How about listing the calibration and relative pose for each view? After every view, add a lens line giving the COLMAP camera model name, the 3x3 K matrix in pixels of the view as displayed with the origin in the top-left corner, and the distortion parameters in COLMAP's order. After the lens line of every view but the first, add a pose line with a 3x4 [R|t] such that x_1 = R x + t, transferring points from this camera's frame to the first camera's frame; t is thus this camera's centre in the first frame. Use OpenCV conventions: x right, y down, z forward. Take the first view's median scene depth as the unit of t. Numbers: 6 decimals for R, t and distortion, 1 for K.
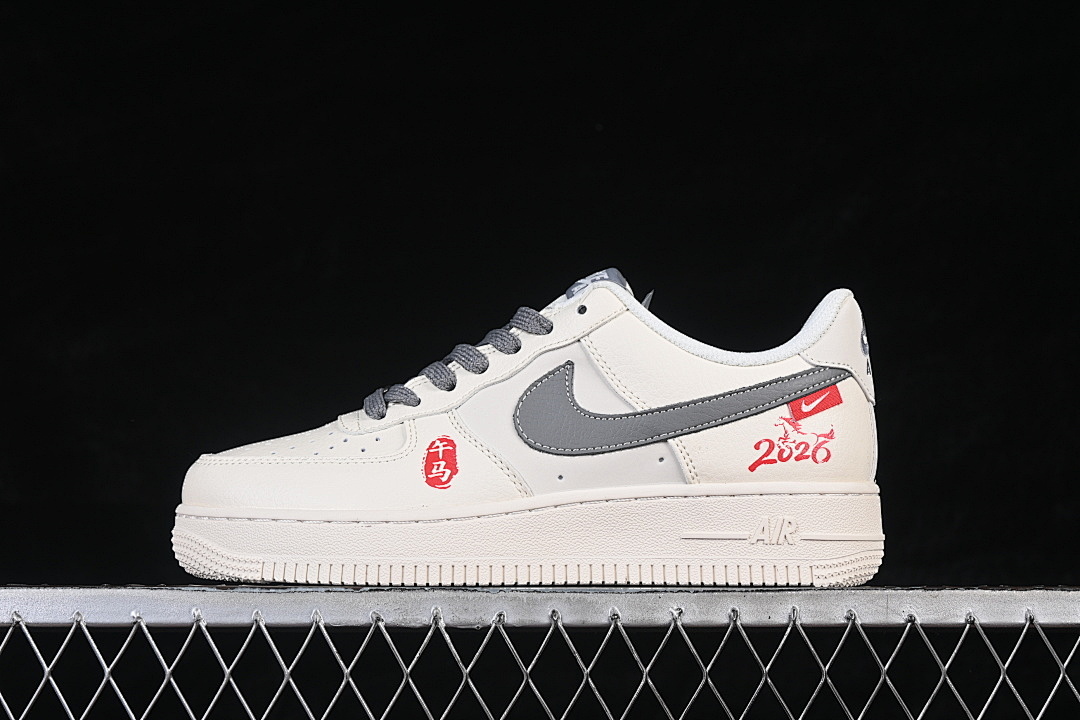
lens RADIAL K [[2461.3, 0, 538.8], [0, 2461.3, 361.2], [0, 0, 1]] dist [0.100968, 0.000000]
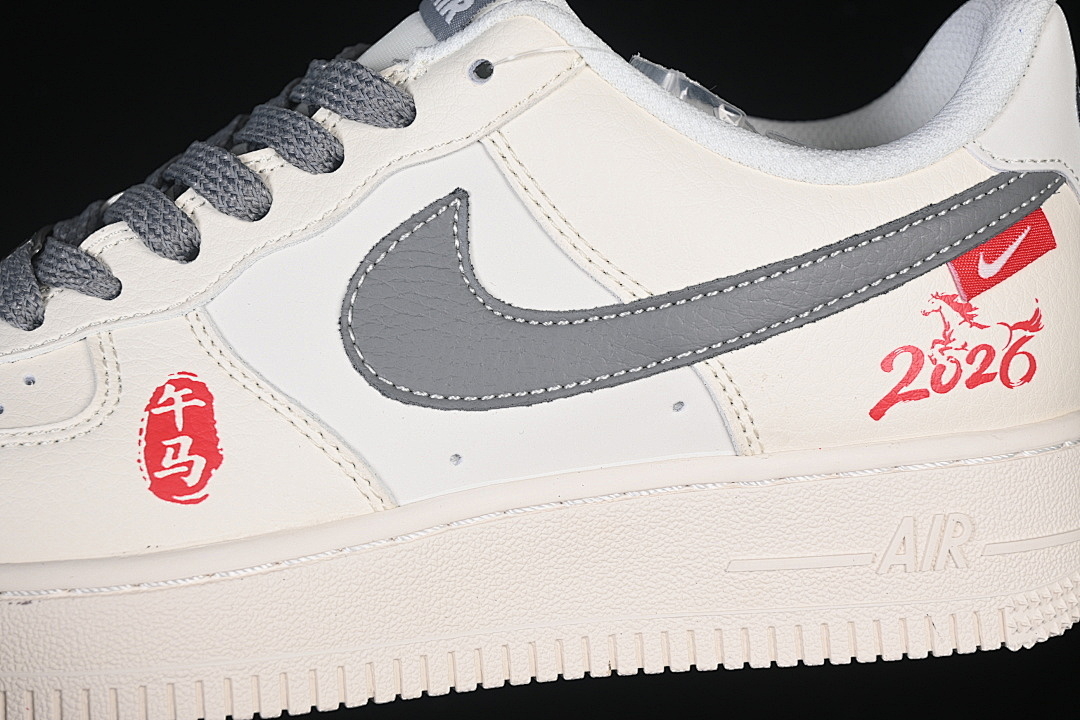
lens RADIAL K [[2461.3, 0, 543.8], [0, 2461.3, 358.5], [0, 0, 1]] dist [0.100968, 0.000000]
pose [[0.989496, -0.062618, 0.130298, -0.032270], [0.035380, 0.978805, 0.201714, -0.059512], [-0.140167, -0.194985, 0.970739, 0.568183]]
